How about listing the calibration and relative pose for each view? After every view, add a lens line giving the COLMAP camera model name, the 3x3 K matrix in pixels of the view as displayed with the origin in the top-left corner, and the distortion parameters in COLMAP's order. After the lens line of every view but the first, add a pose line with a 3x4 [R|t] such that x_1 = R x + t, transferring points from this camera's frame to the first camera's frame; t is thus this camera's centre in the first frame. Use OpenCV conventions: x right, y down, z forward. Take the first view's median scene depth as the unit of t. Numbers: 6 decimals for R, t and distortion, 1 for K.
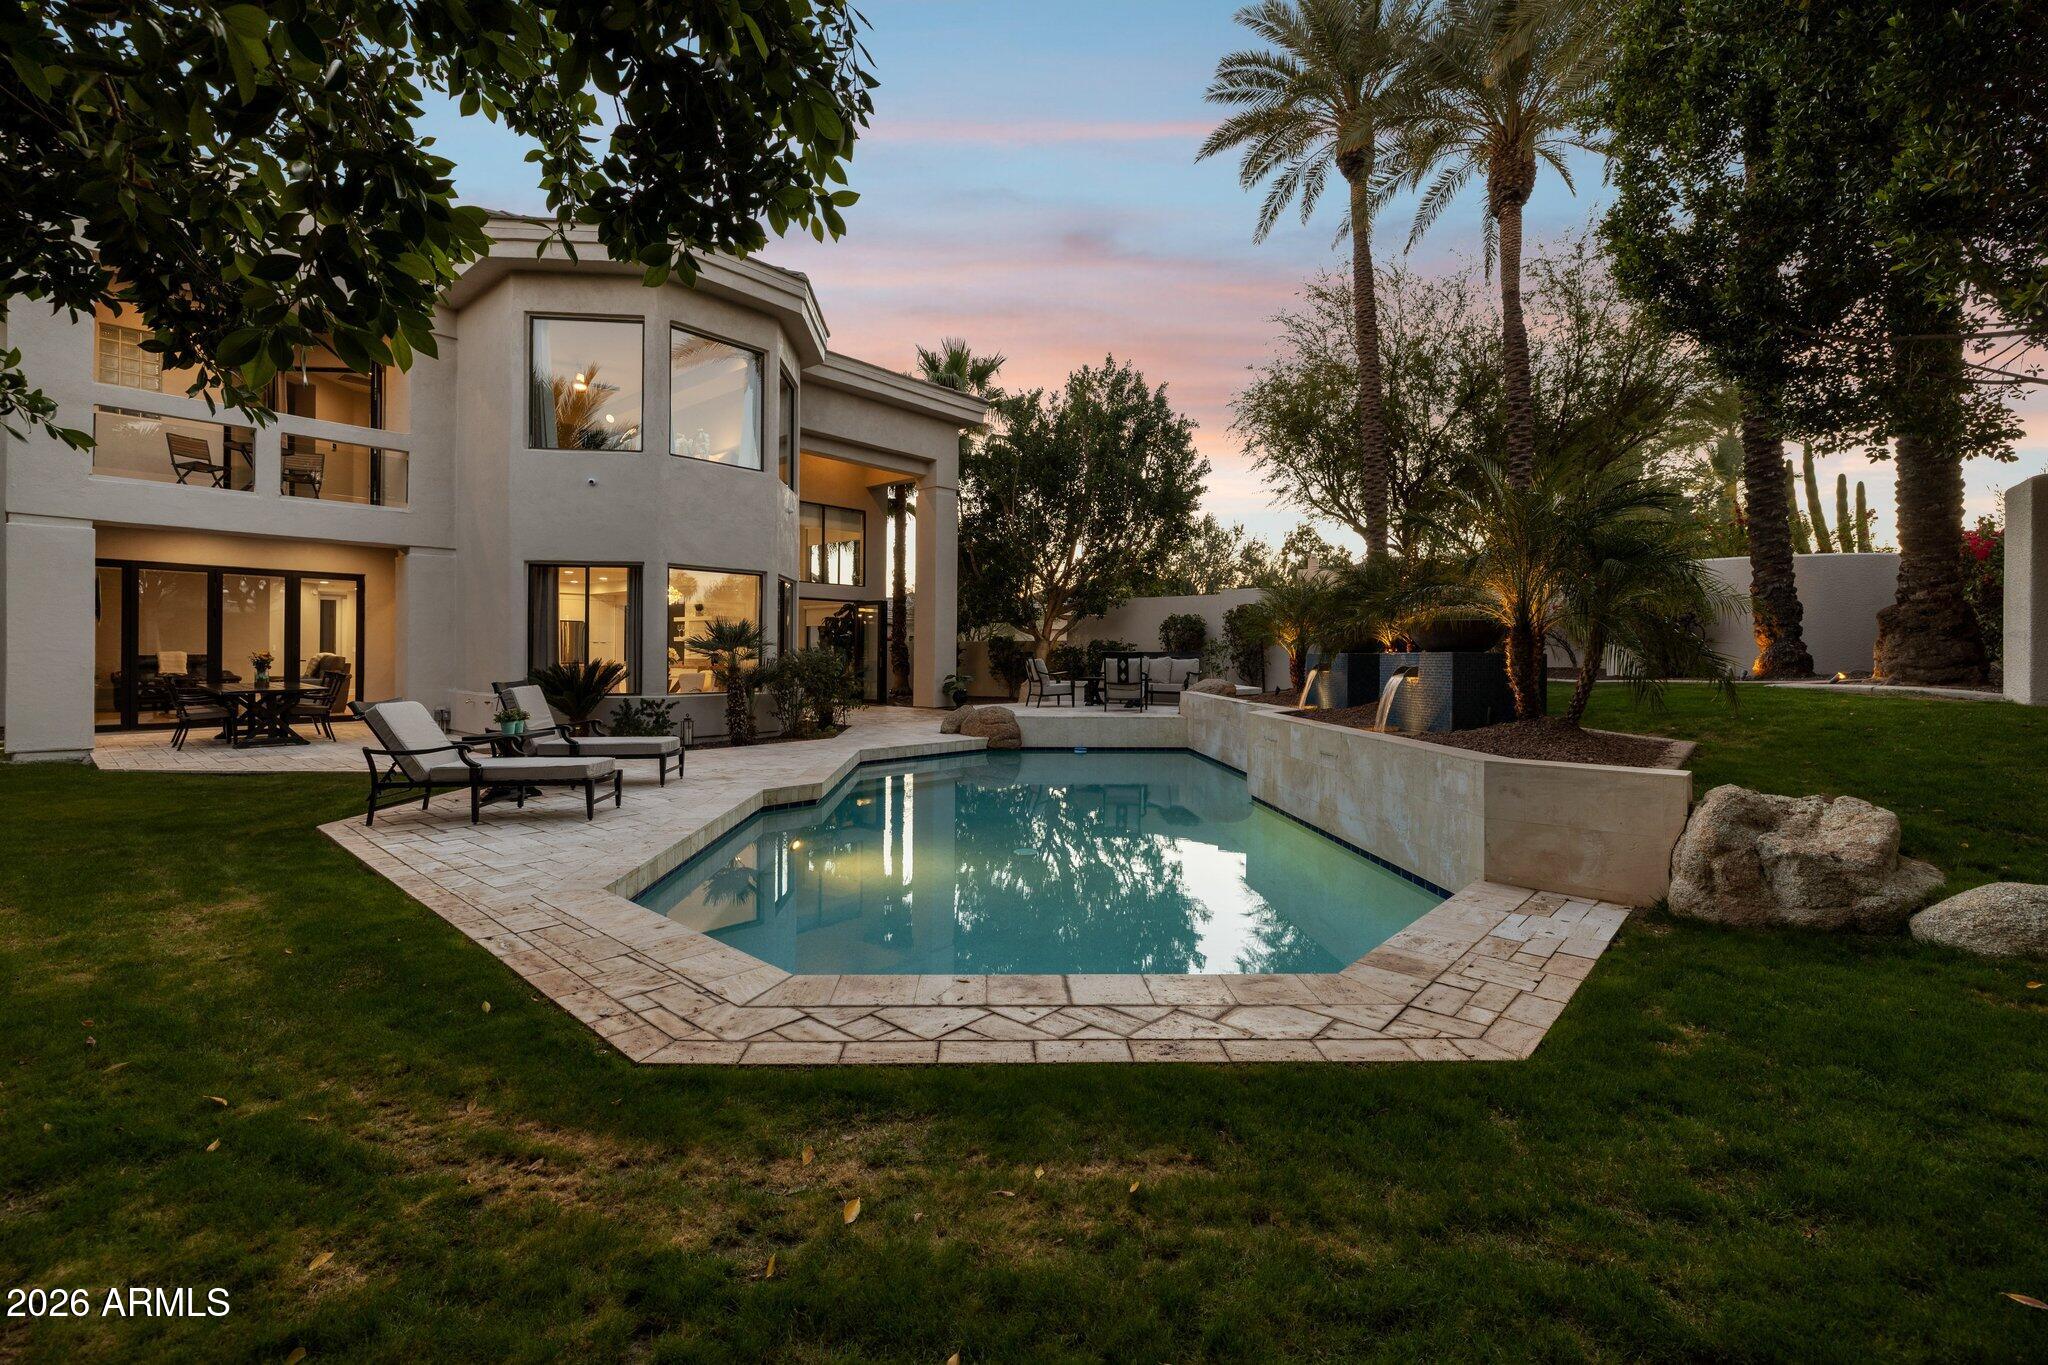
lens RADIAL K [[817.9, 0, 1006.5], [0, 817.9, 670.3], [0, 0, 1]] dist [0.000897, 0.000291]
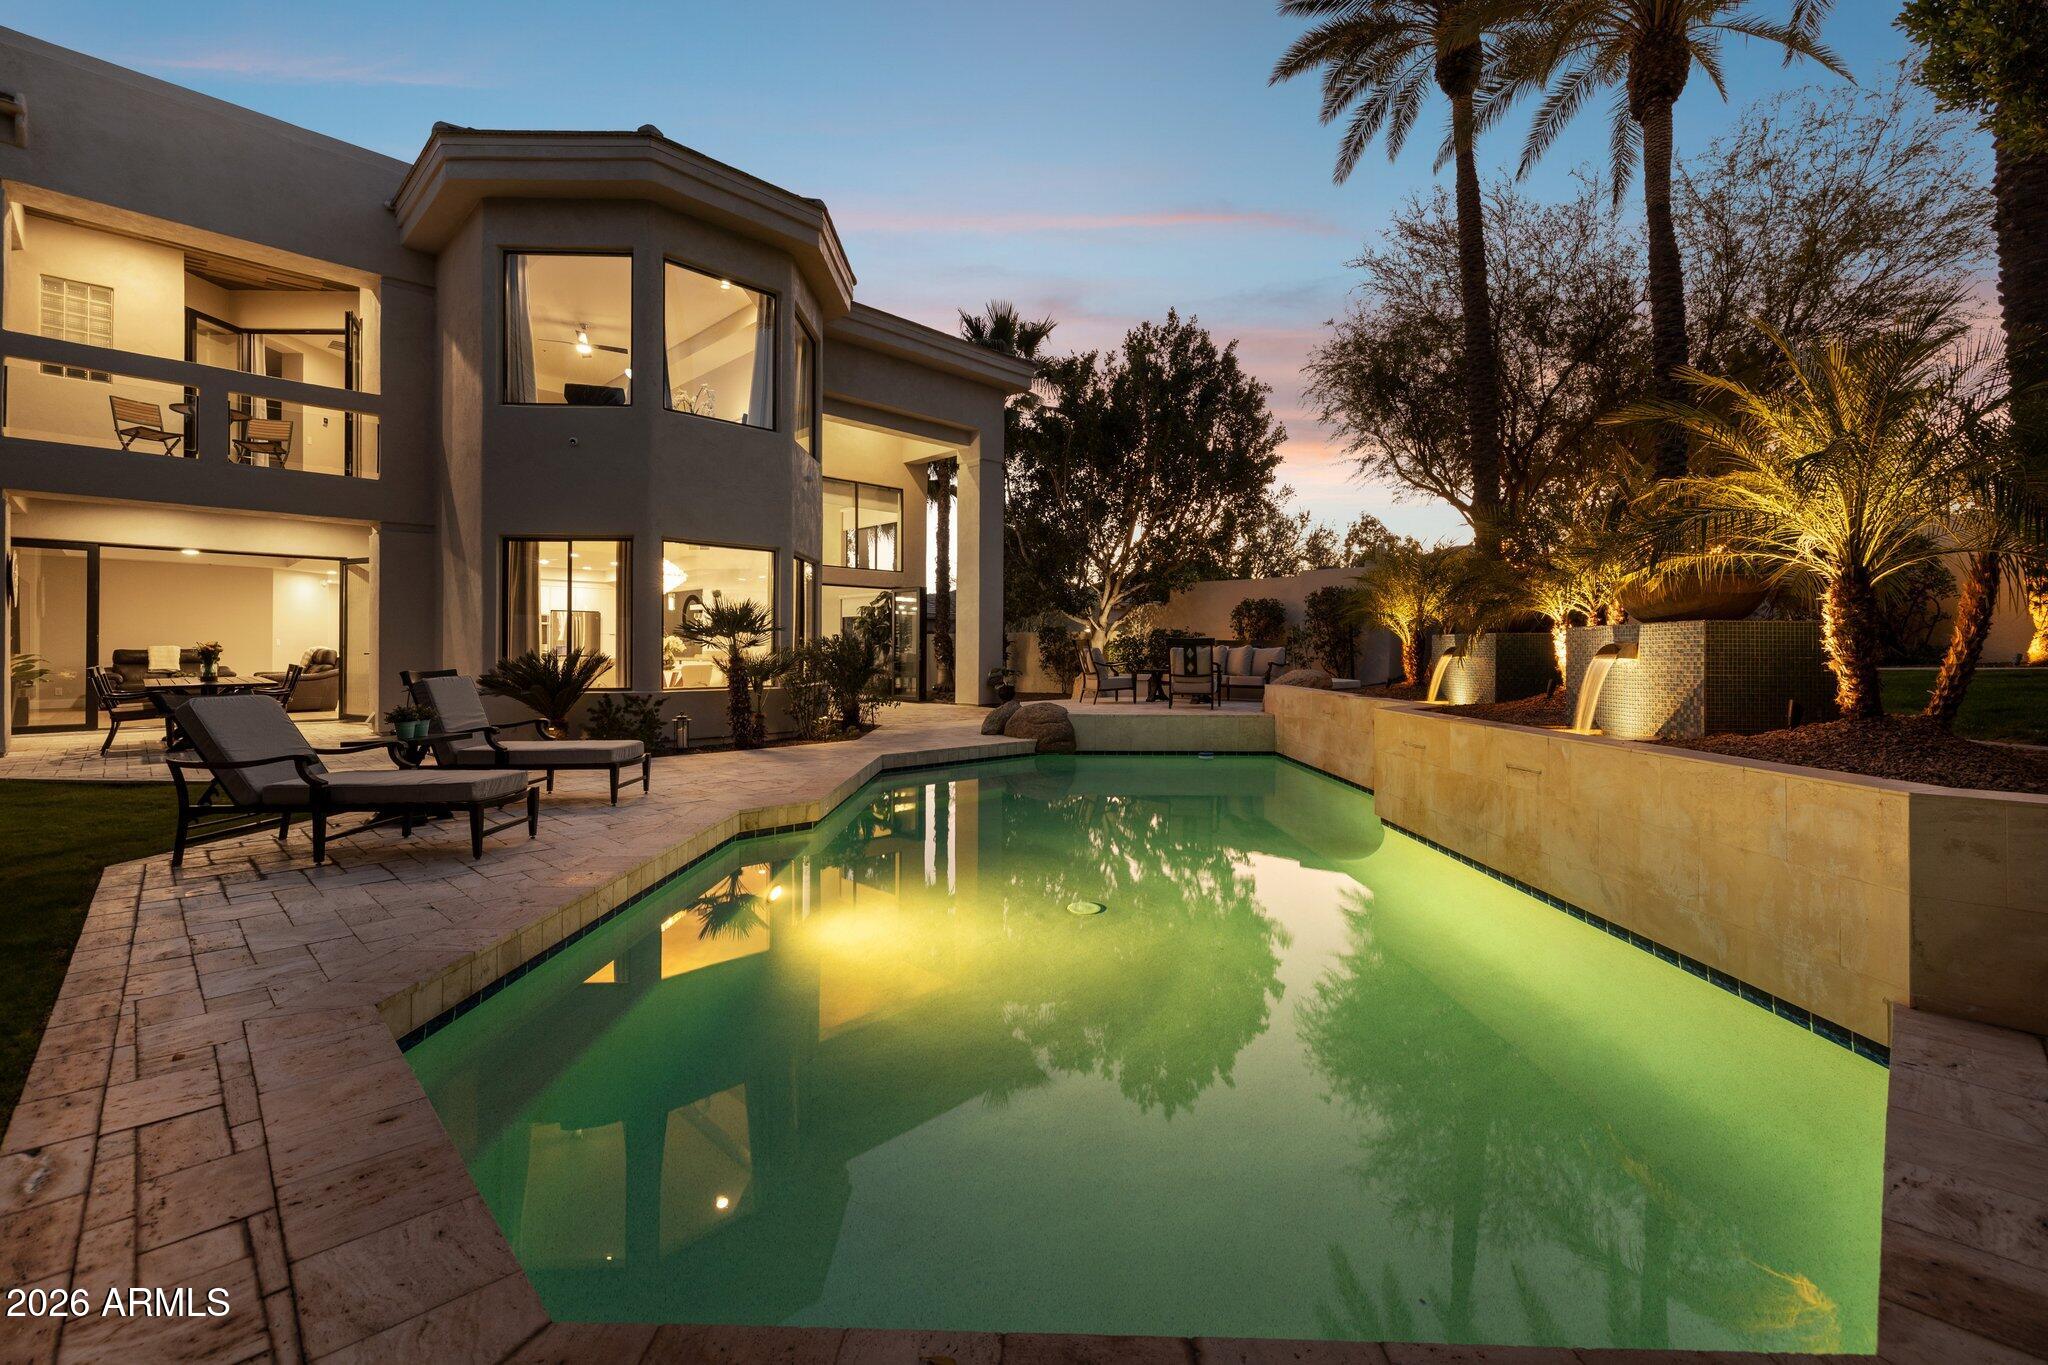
lens RADIAL K [[817.9, 0, 1015.2], [0, 817.9, 662.7], [0, 0, 1]] dist [0.000897, 0.000291]
pose [[0.998546, -0.004336, -0.053730, 0.001053], [0.003980, 0.999969, -0.006744, 0.006319], [0.053758, 0.006521, 0.998533, 0.113015]]
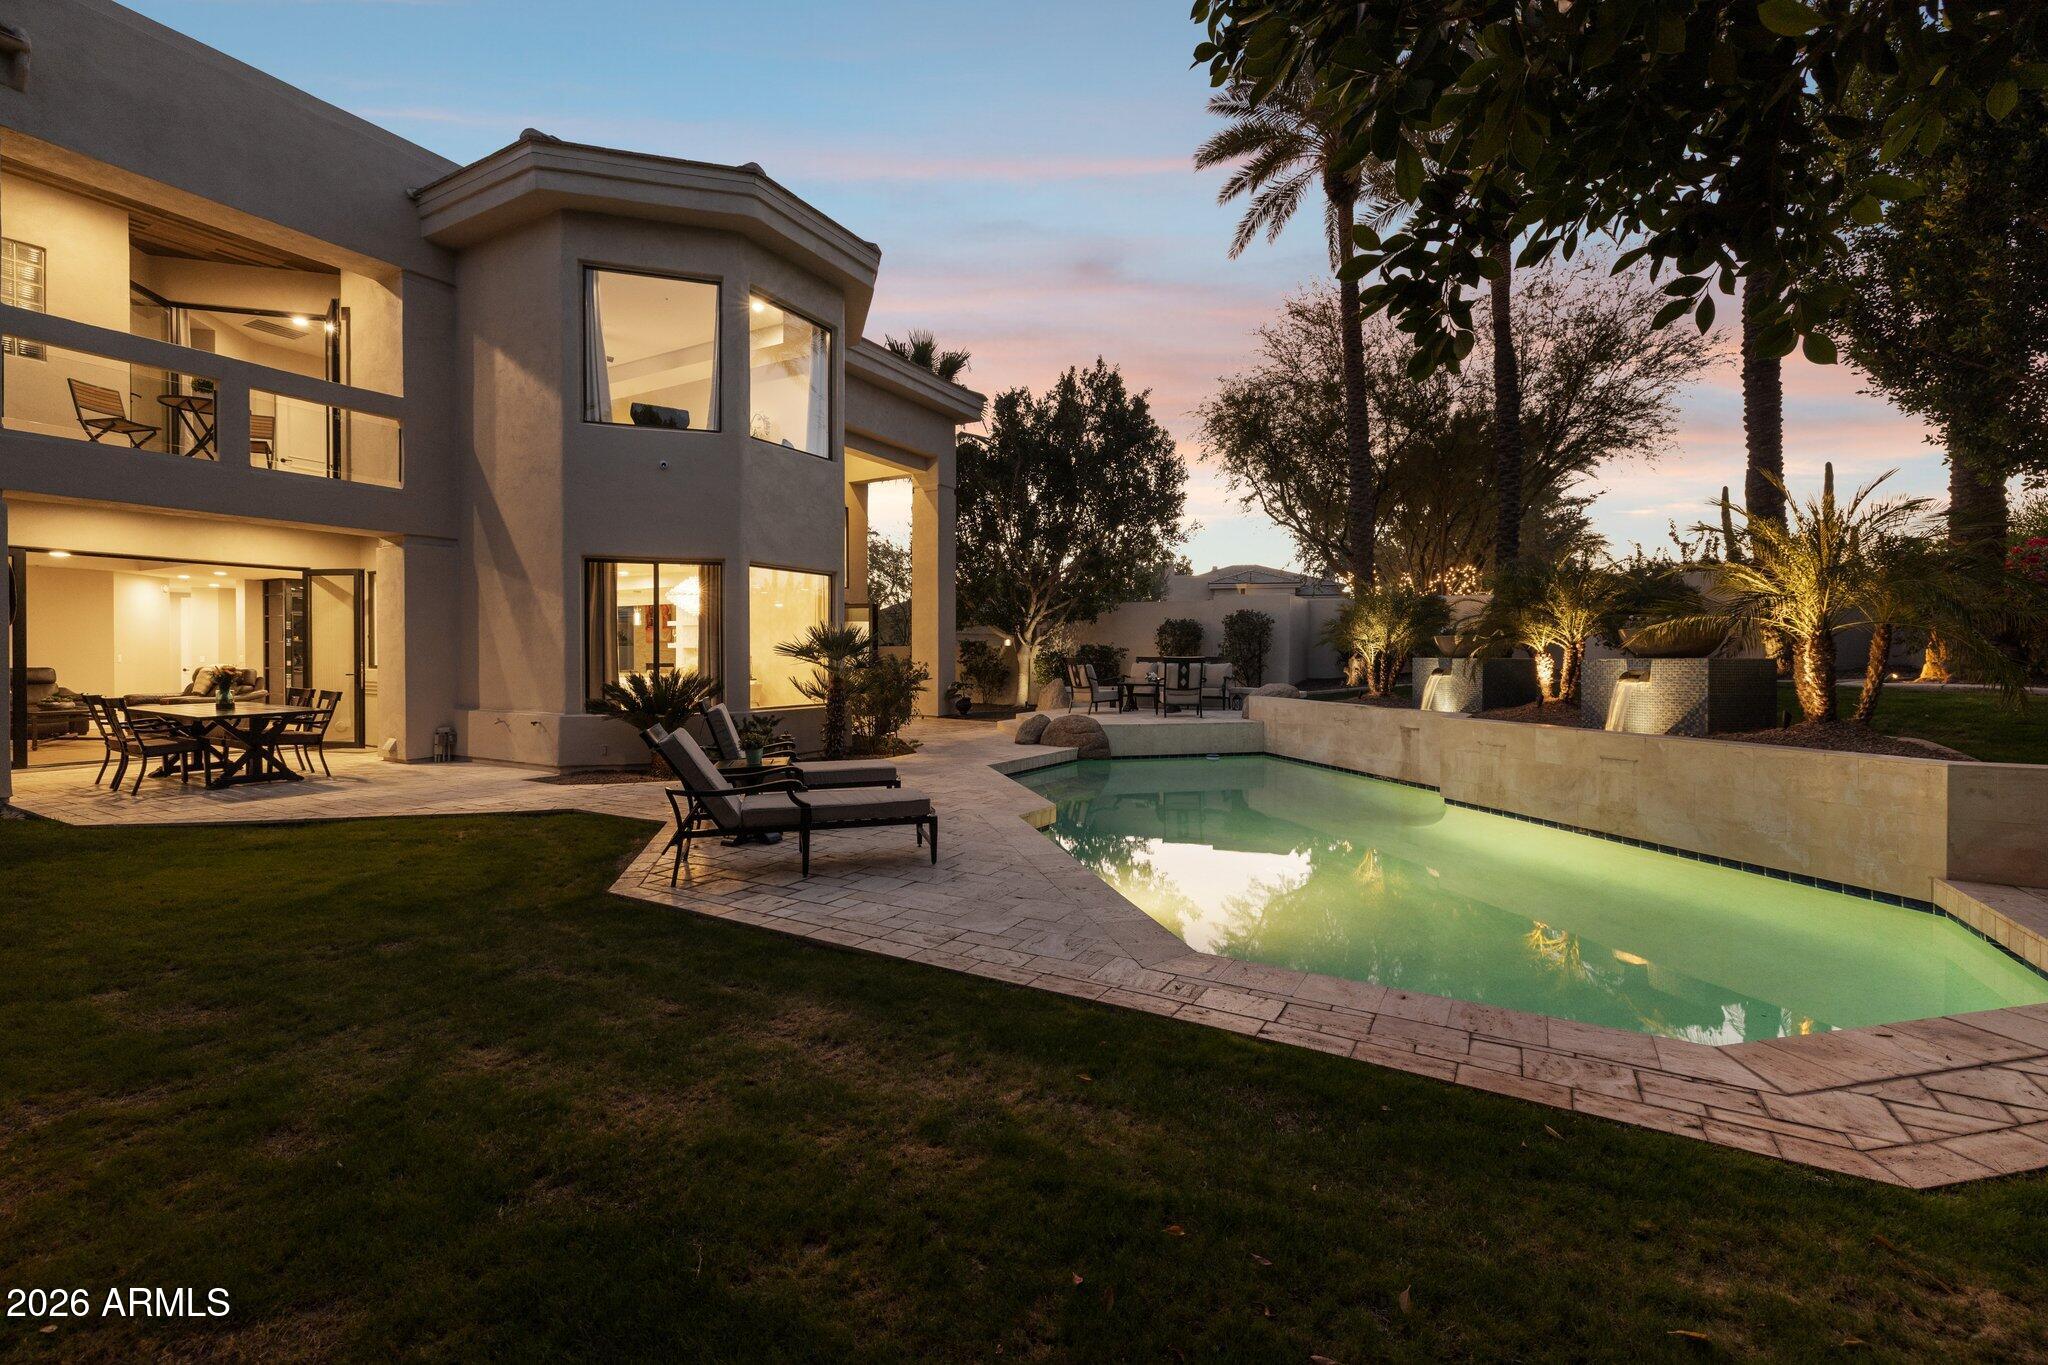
lens RADIAL K [[817.9, 0, 987.9], [0, 817.9, 675.0], [0, 0, 1]] dist [0.000897, 0.000291]
pose [[0.981255, -0.010638, 0.192418, -0.226305], [0.010135, 0.999942, 0.003594, -0.005466], [-0.192445, -0.001577, 0.981307, 0.058695]]
